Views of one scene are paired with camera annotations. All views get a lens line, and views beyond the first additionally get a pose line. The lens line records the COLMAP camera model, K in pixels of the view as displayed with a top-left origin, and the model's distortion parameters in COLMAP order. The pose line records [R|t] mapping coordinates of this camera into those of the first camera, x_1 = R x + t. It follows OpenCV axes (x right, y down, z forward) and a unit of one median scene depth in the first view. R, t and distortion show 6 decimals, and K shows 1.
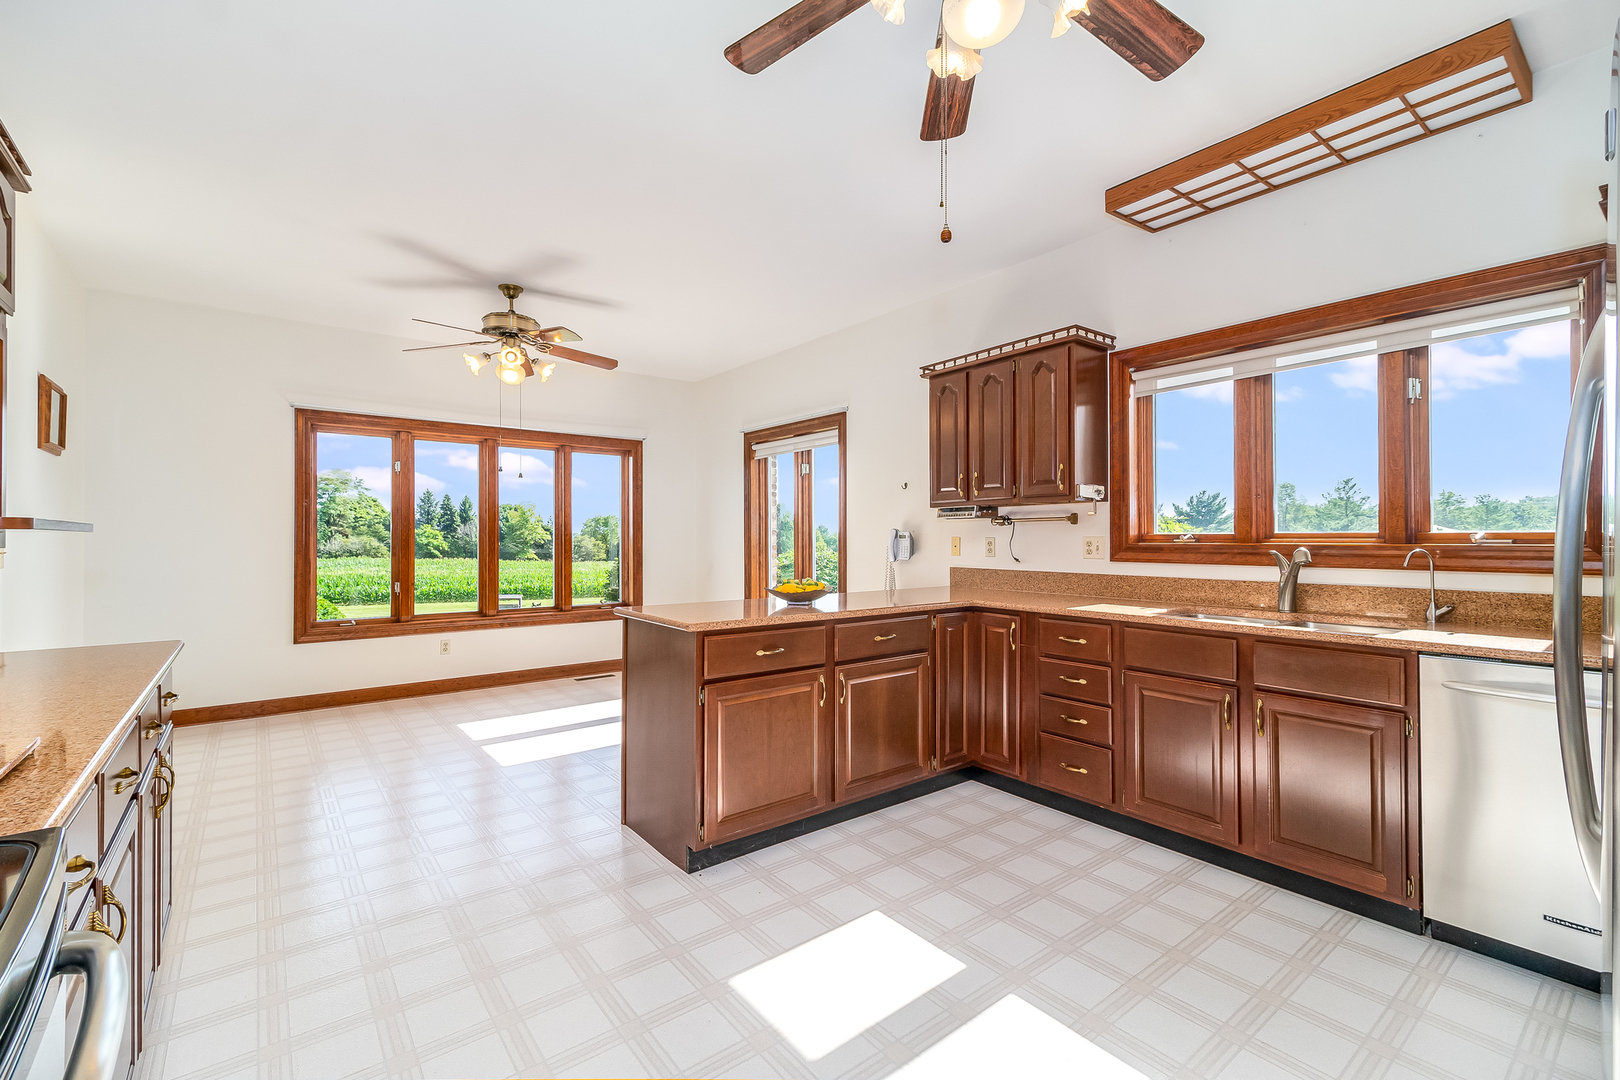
lens RADIAL K [[703.0, 0, 808.1], [0, 703.0, 528.3], [0, 0, 1]] dist [0.020711, -0.000335]
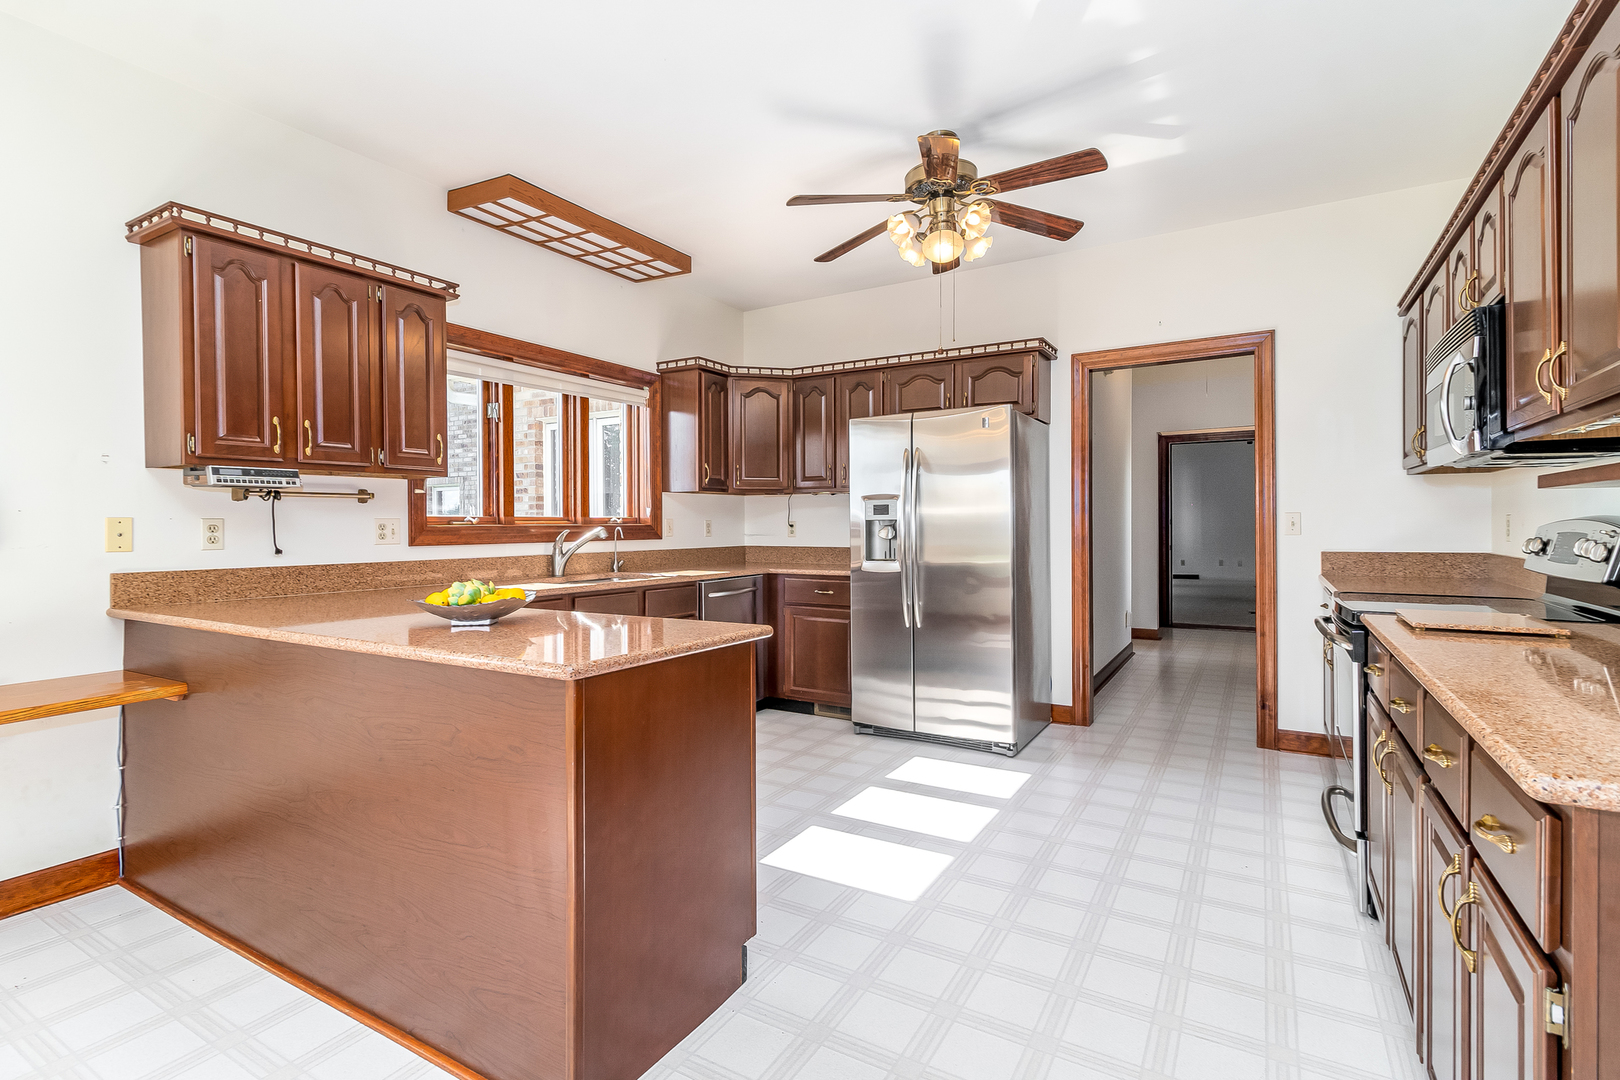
lens RADIAL K [[769.5, 0, 807.9], [0, 769.5, 527.7], [0, 0, 1]] dist [0.007186, 0.000327]
pose [[-0.379810, -0.009618, 0.925015, -0.671949], [-0.015109, 0.999877, 0.004193, 0.011714], [-0.924941, -0.012383, -0.379908, 0.907341]]
